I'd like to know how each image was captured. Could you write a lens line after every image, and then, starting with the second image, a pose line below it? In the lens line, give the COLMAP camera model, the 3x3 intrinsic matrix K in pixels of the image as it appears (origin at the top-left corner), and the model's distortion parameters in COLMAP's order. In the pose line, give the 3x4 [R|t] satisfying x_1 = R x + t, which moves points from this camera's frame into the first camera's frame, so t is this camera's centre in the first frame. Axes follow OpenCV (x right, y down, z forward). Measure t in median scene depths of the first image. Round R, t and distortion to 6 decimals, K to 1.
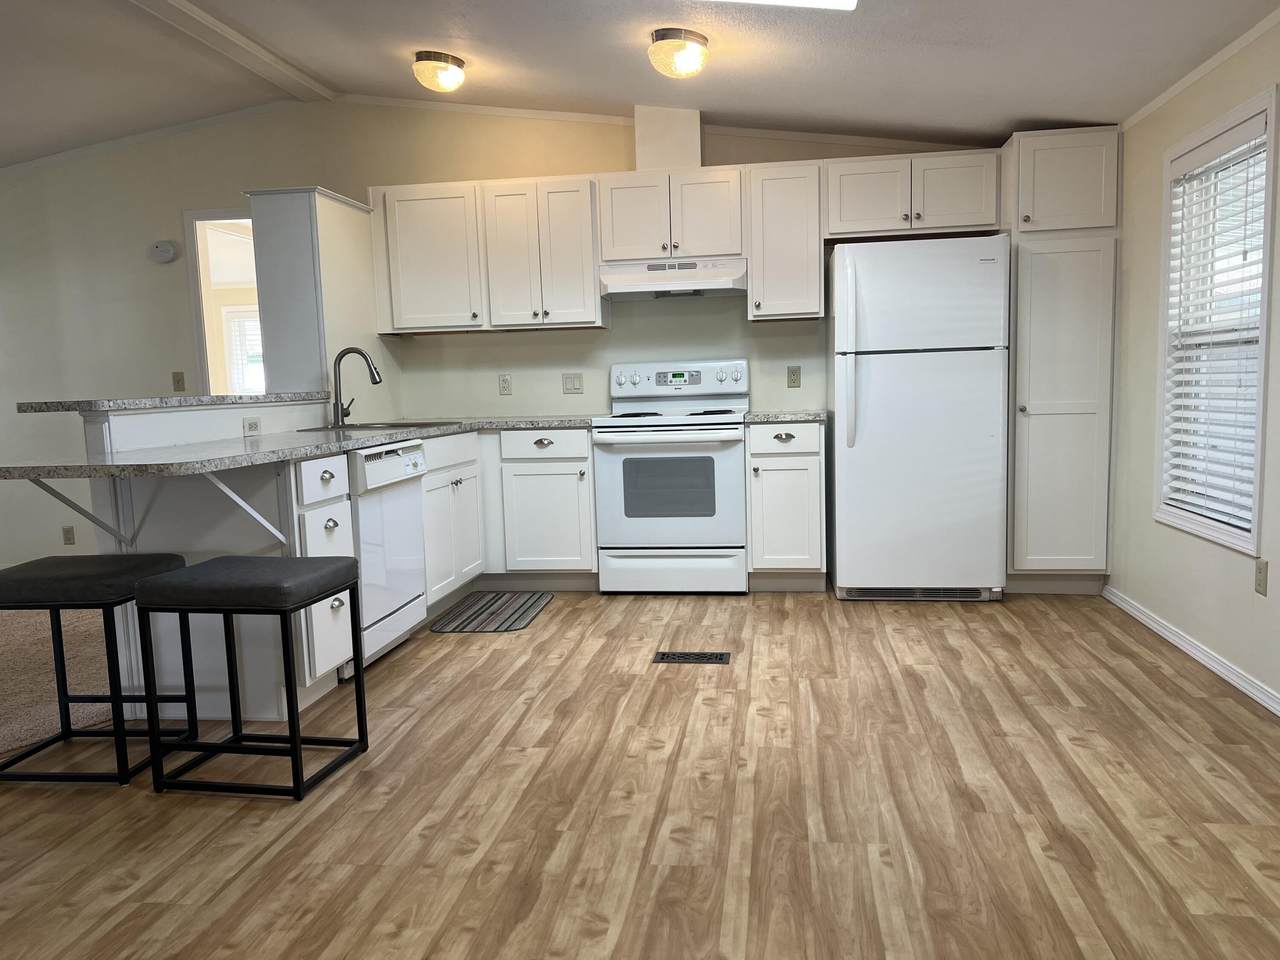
lens RADIAL K [[944.9, 0, 665.3], [0, 944.9, 506.0], [0, 0, 1]] dist [0.041803, -0.047336]
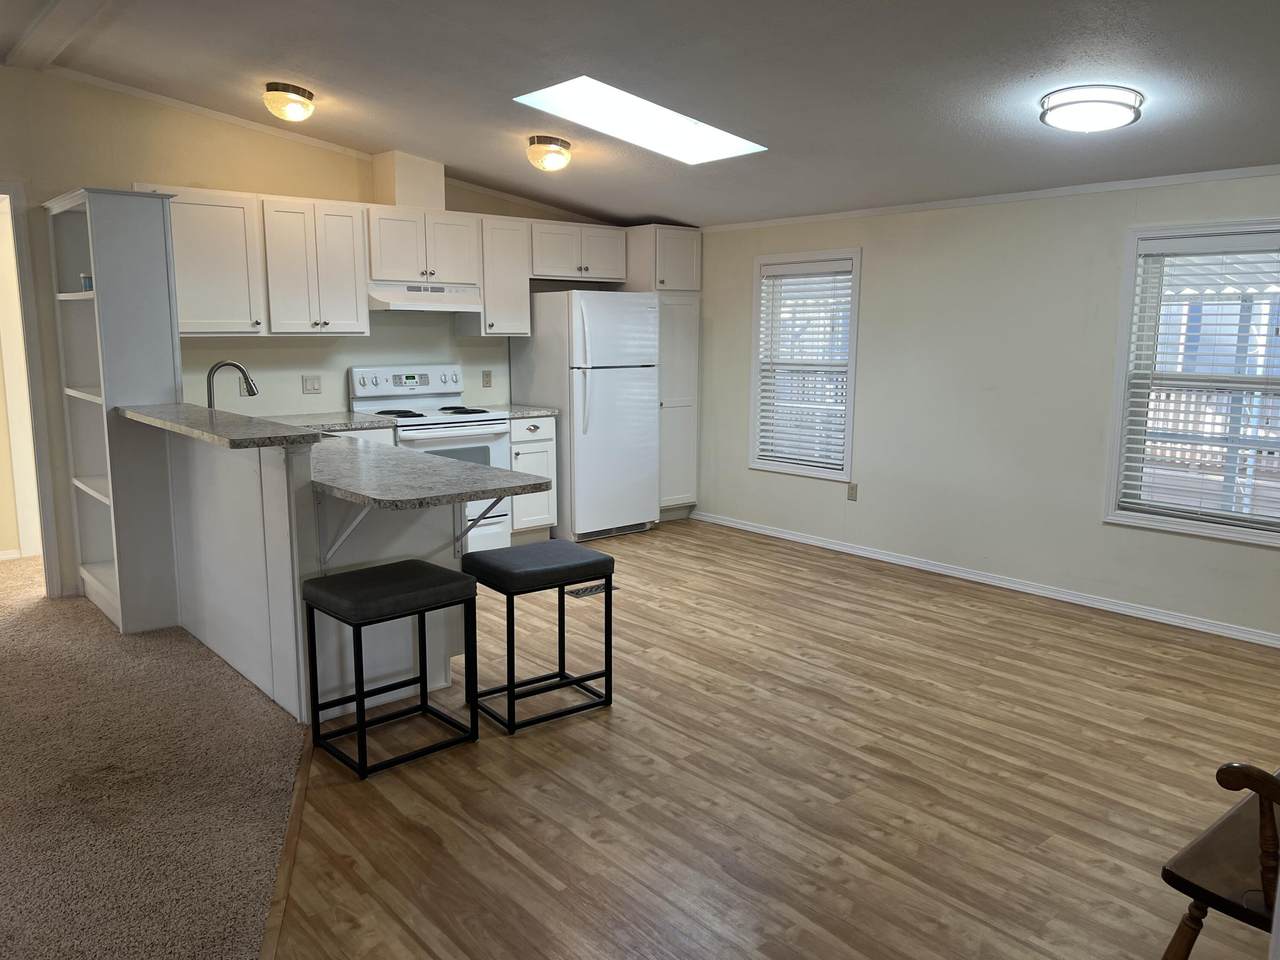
lens RADIAL K [[944.9, 0, 605.5], [0, 944.9, 502.6], [0, 0, 1]] dist [0.041803, -0.047336]
pose [[0.680963, -0.102767, 0.725071, -1.065921], [0.071750, 0.994704, 0.073598, -0.079898], [-0.728794, 0.001906, 0.684730, 0.011511]]
